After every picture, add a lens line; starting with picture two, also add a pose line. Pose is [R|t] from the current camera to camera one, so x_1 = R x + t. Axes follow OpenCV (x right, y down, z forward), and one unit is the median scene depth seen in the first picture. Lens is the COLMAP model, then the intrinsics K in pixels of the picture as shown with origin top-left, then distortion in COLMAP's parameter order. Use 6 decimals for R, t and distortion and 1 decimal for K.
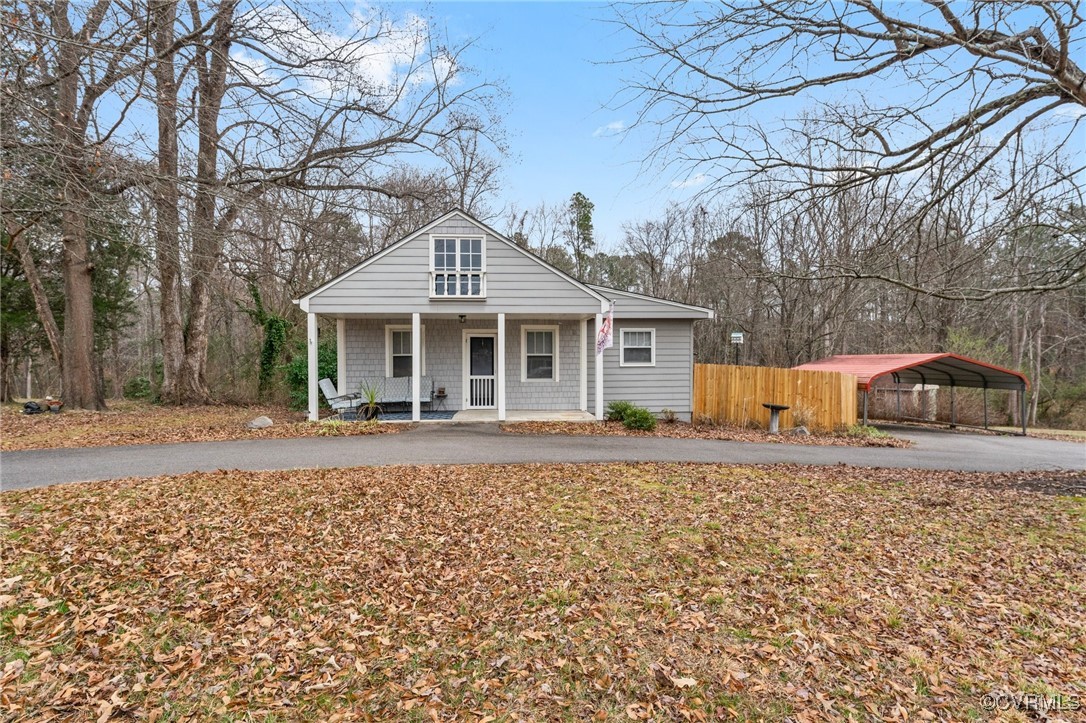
lens RADIAL K [[546.8, 0, 542.8], [0, 546.8, 362.8], [0, 0, 1]] dist [0.006163, 0.001283]
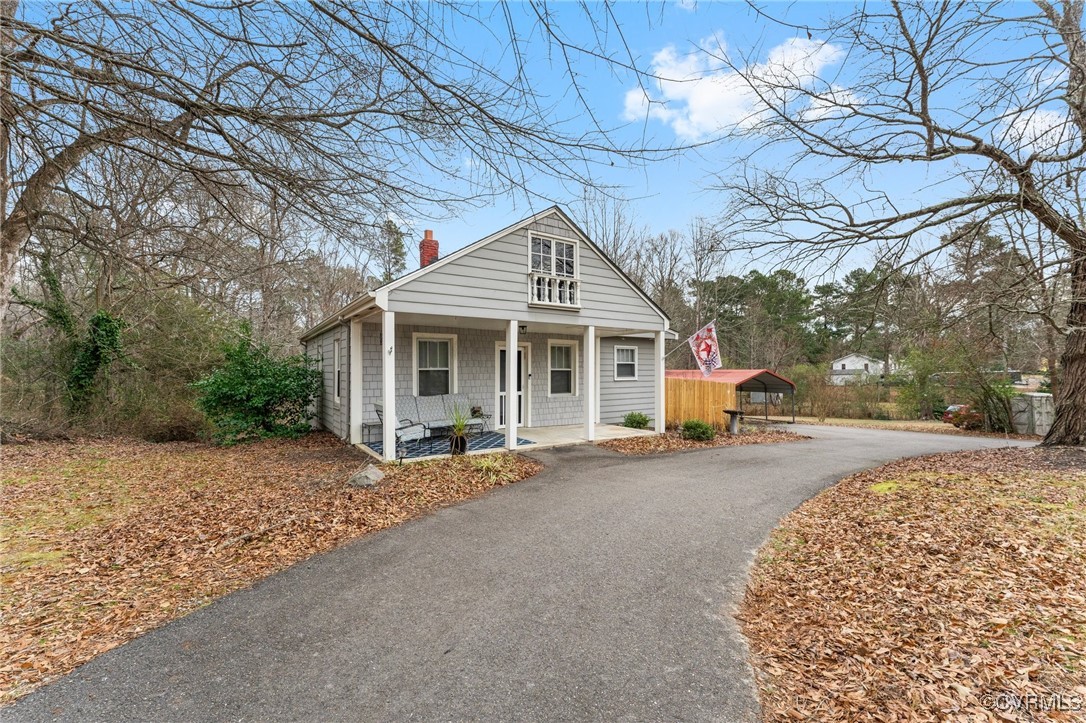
lens RADIAL K [[435.7, 0, 542.6], [0, 435.7, 363.3], [0, 0, 1]] dist [0.013062, 0.000038]
pose [[0.869689, 0.012020, 0.493453, -0.519183], [-0.000162, 0.999710, -0.024067, -0.008498], [-0.493599, 0.020851, 0.869439, 0.392952]]
